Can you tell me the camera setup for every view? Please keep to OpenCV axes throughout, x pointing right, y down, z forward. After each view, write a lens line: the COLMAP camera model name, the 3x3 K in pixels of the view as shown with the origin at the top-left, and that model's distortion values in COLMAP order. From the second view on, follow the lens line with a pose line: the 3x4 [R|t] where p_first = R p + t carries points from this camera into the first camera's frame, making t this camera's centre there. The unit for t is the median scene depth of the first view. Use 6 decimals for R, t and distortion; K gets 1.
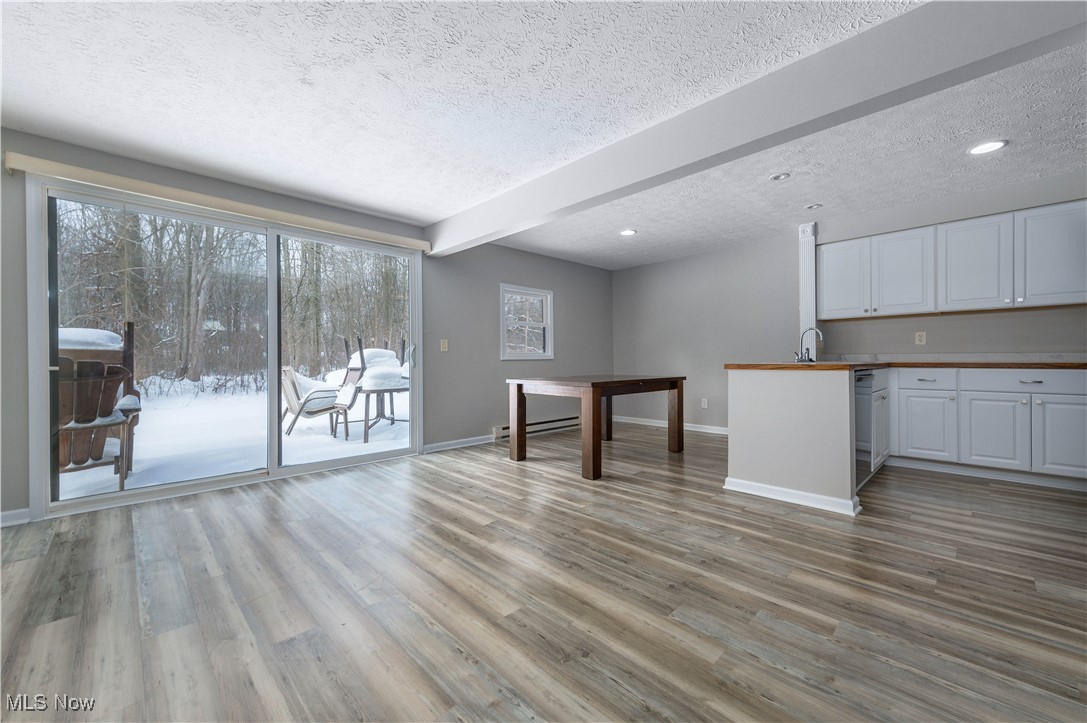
lens RADIAL K [[426.6, 0, 559.5], [0, 426.6, 361.7], [0, 0, 1]] dist [0.010330, -0.000690]
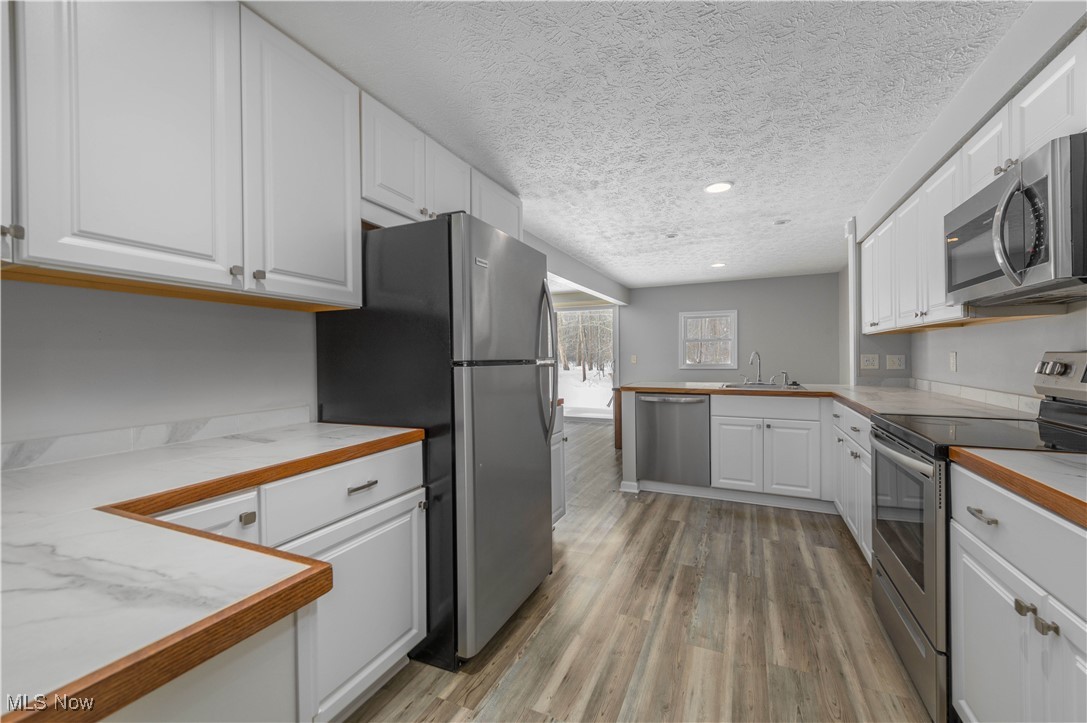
lens RADIAL K [[426.6, 0, 559.5], [0, 426.6, 361.7], [0, 0, 1]] dist [0.010330, -0.000690]
pose [[0.360365, 0.019707, -0.932603, 1.456132], [-0.001374, 0.999787, 0.020596, -0.079181], [0.932810, -0.006140, 0.360315, 0.217637]]
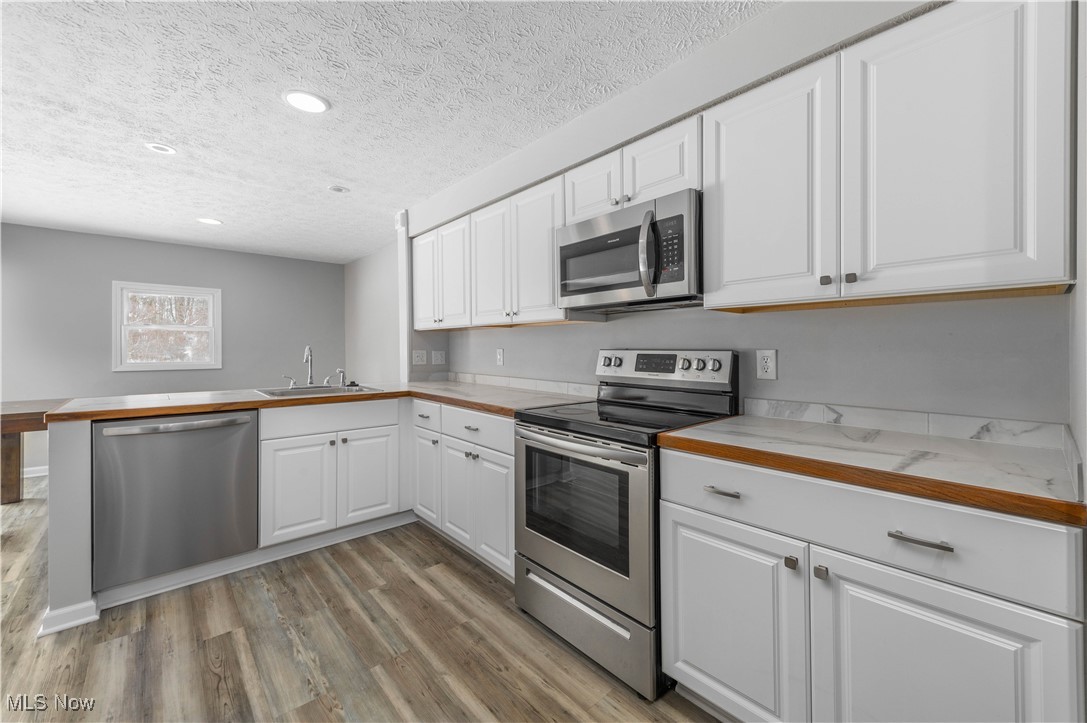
lens RADIAL K [[431.2, 0, 557.7], [0, 431.2, 351.6], [0, 0, 1]] dist [0.017554, -0.005874]
pose [[0.998949, 0.011199, -0.044450, 1.148237], [-0.011250, 0.999936, -0.000914, -0.076333], [0.044437, 0.001413, 0.999011, 0.251471]]
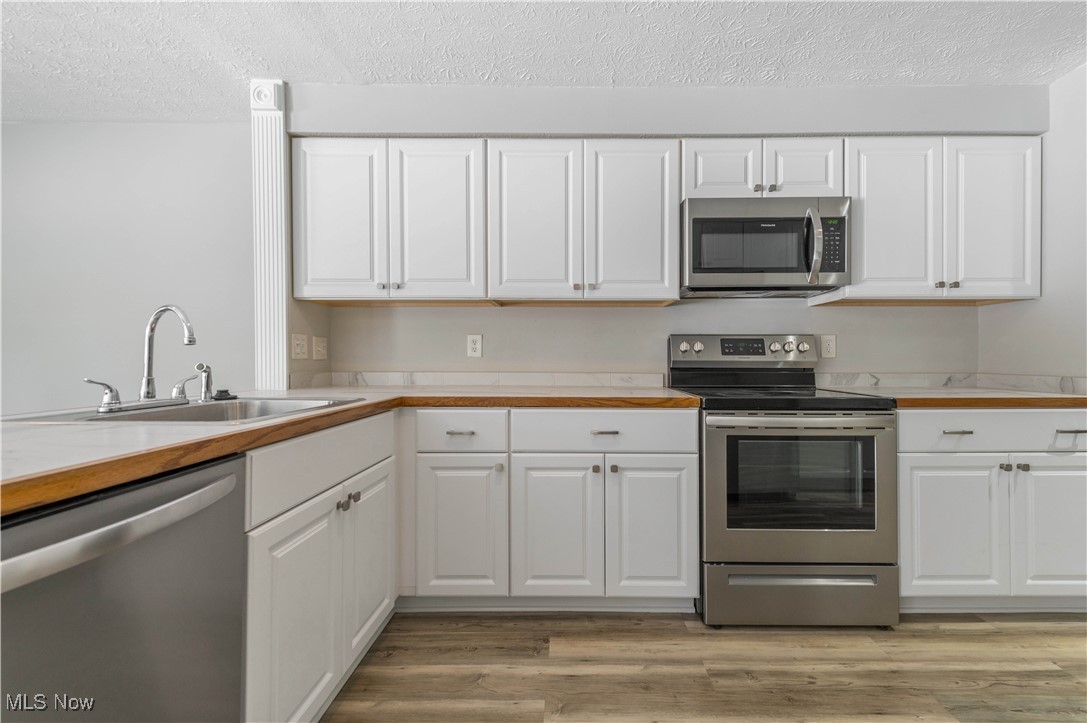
lens RADIAL K [[437.2, 0, 571.5], [0, 437.2, 357.1], [0, 0, 1]] dist [0.007392, -0.000319]
pose [[0.710115, 0.012327, 0.703977, 0.610031], [-0.001985, 0.999878, -0.015506, -0.036282], [-0.704082, 0.009614, 0.710053, 0.576716]]
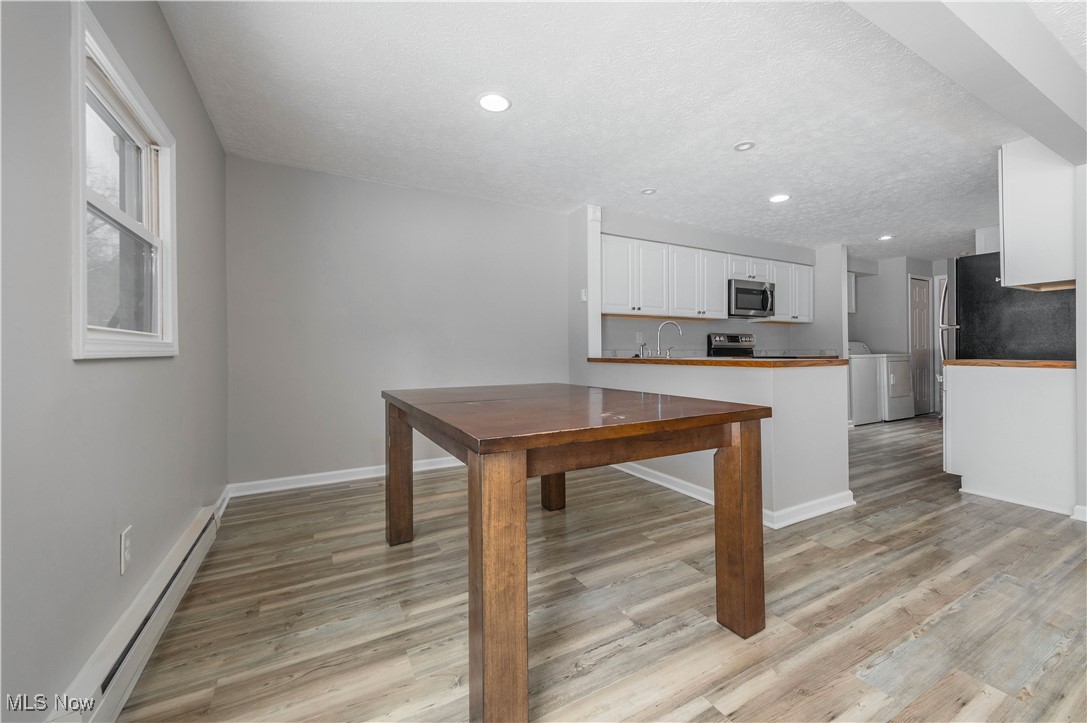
lens RADIAL K [[431.2, 0, 557.7], [0, 431.2, 351.6], [0, 0, 1]] dist [0.017554, -0.005874]
pose [[0.274663, 0.008820, 0.961500, -0.401117], [0.008883, 0.999892, -0.011709, -0.004643], [-0.961500, 0.011757, 0.274554, 1.044750]]
